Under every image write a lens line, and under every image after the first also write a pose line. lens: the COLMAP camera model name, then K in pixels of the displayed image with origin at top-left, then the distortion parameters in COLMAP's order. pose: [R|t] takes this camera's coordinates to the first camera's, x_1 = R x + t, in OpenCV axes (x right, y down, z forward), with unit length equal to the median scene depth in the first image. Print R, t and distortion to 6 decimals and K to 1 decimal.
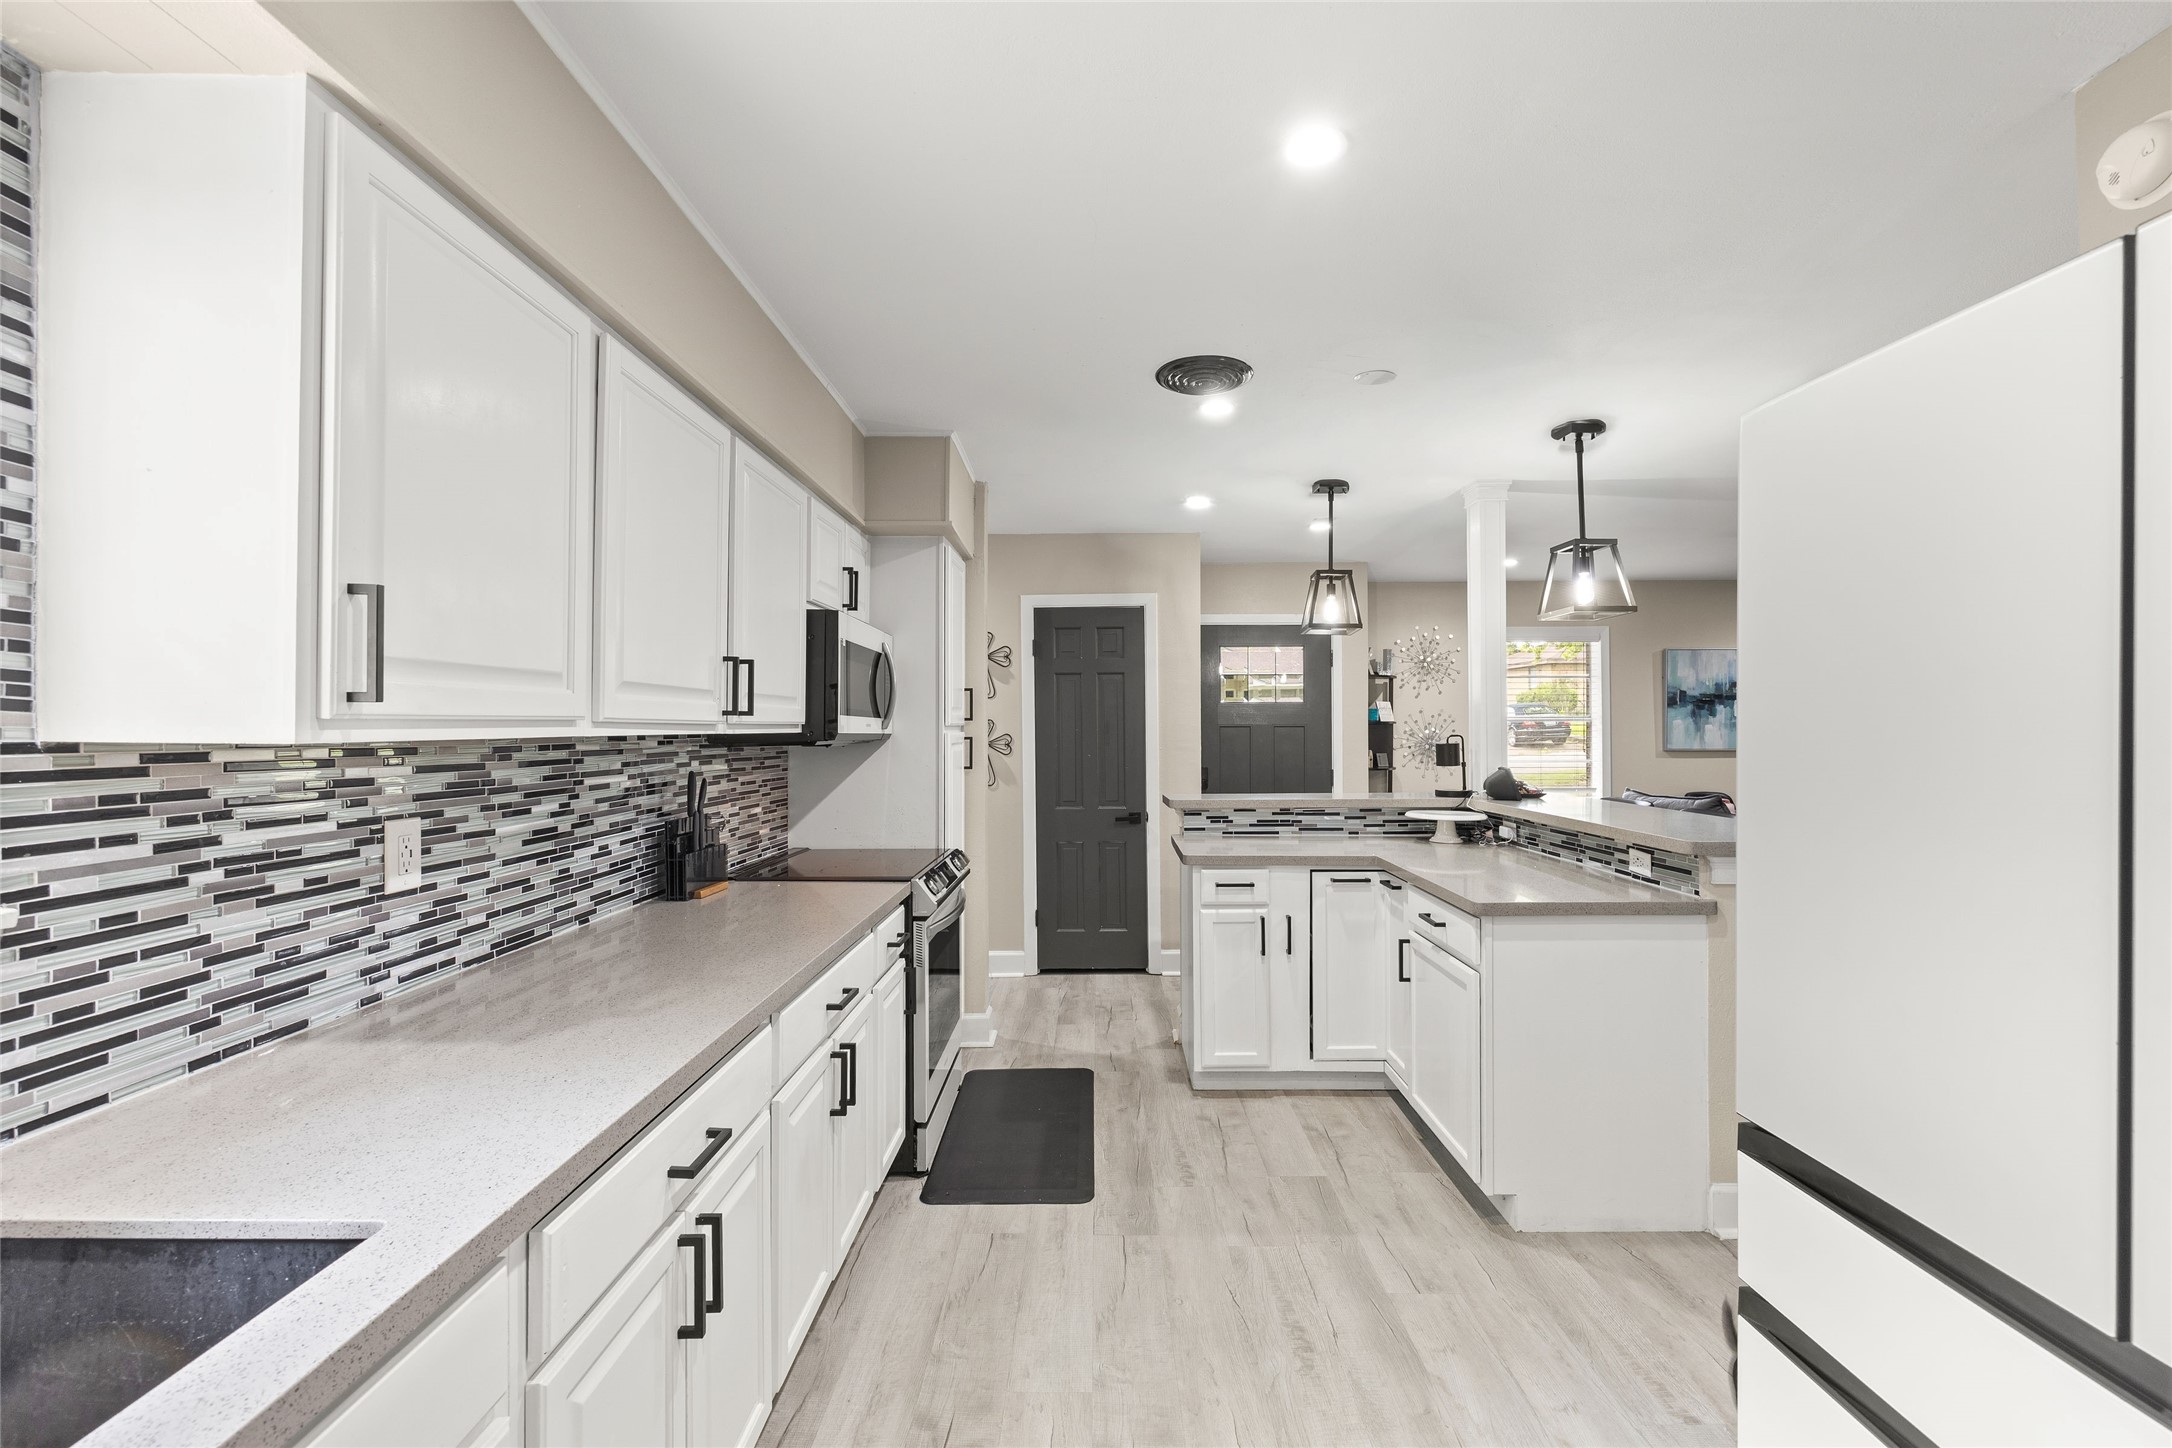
lens RADIAL K [[934.3, 0, 1086.0], [0, 934.3, 724.0], [0, 0, 1]] dist [-0.013310, -0.000154]
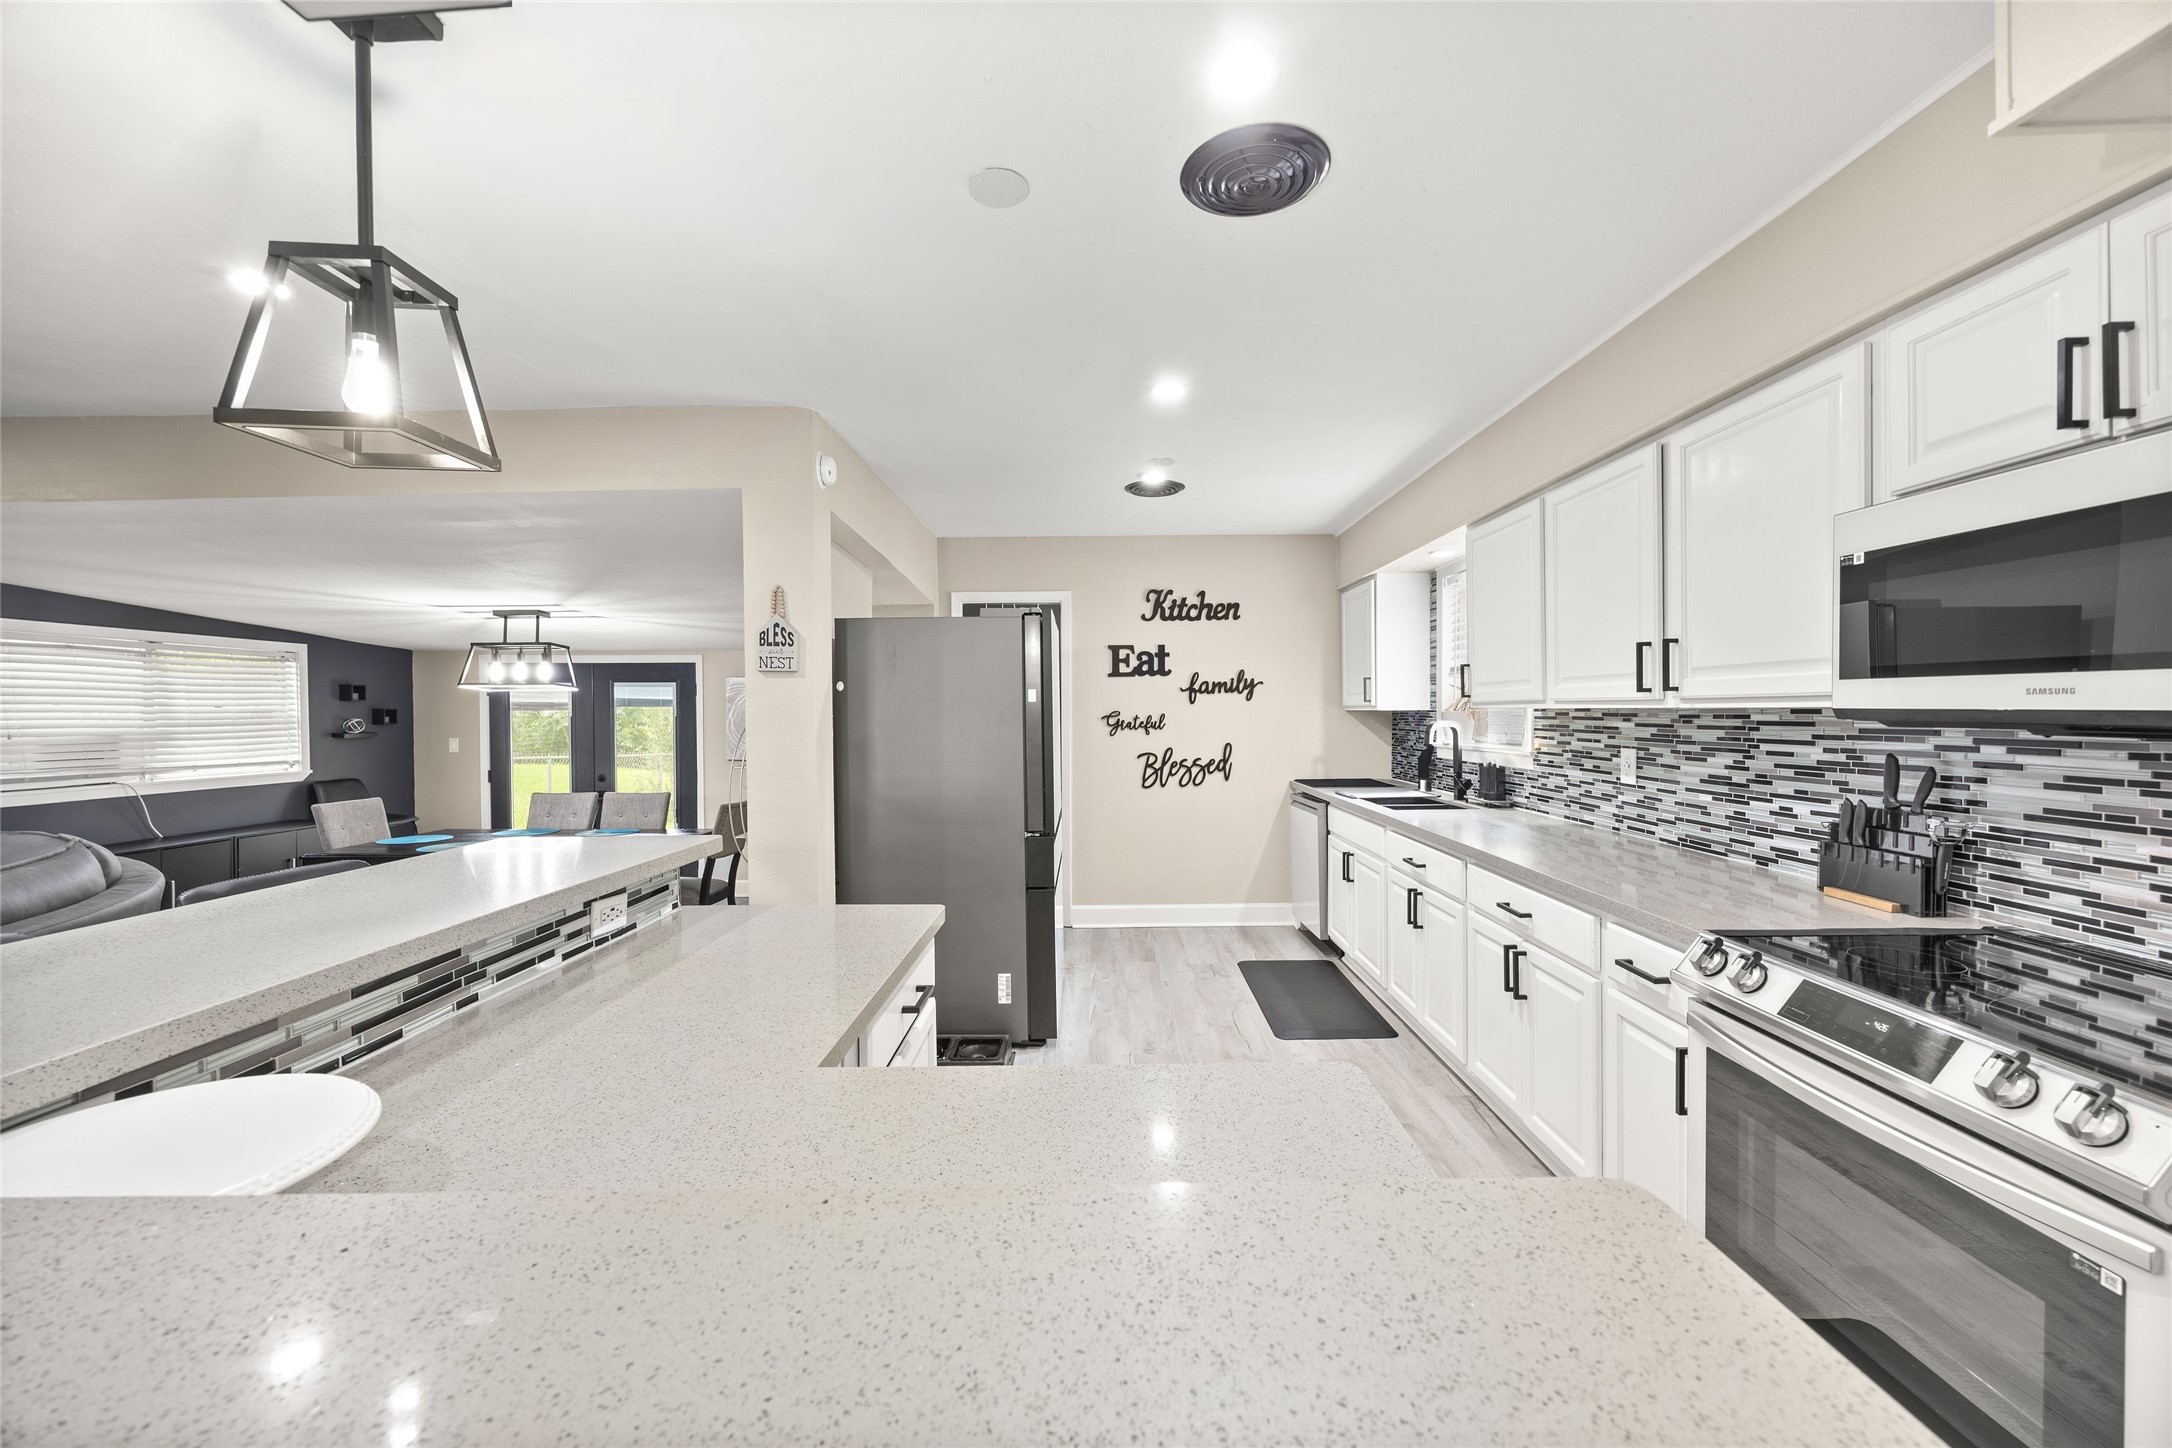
lens RADIAL K [[830.9, 0, 1097.7], [0, 830.9, 722.1], [0, 0, 1]] dist [0.000426, -0.000007]
pose [[-0.999877, 0.010431, -0.011748, 0.213207], [0.010320, 0.999901, 0.009535, 0.007696], [0.011846, 0.009412, -0.999886, 1.353712]]
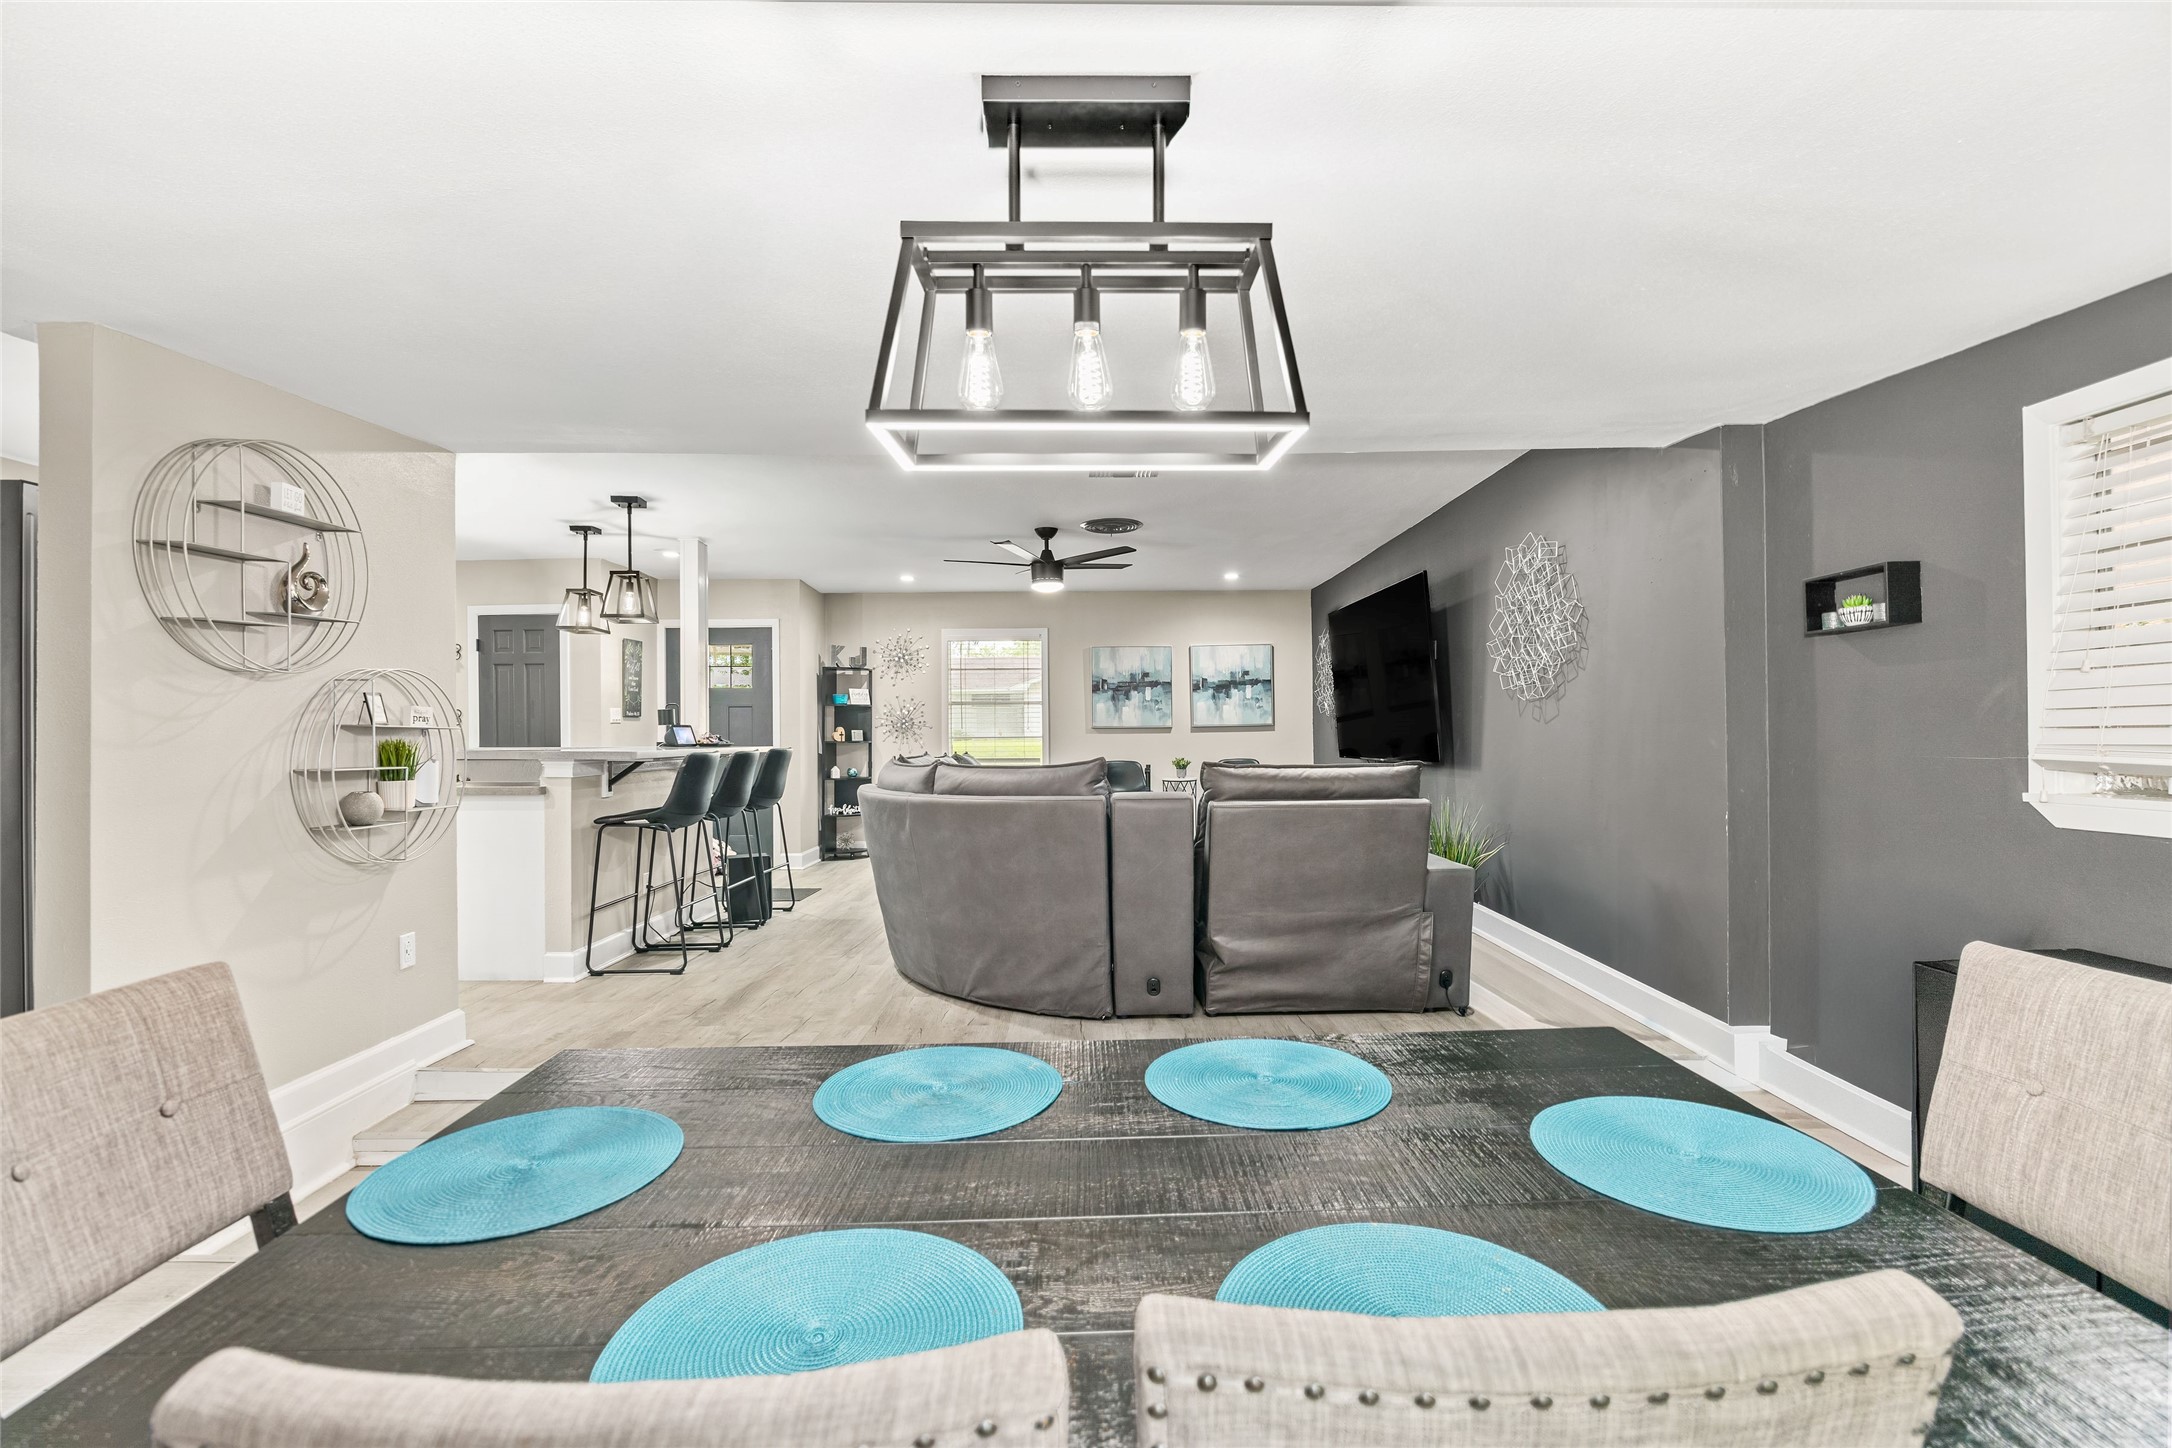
lens RADIAL K [[961.5, 0, 1098.5], [0, 961.5, 742.9], [0, 0, 1]] dist [-0.014585, -0.000005]
pose [[0.999681, -0.002862, 0.025101, 1.252879], [0.002546, 0.999917, 0.012636, 0.068282], [-0.025135, -0.012568, 0.999605, -0.606462]]
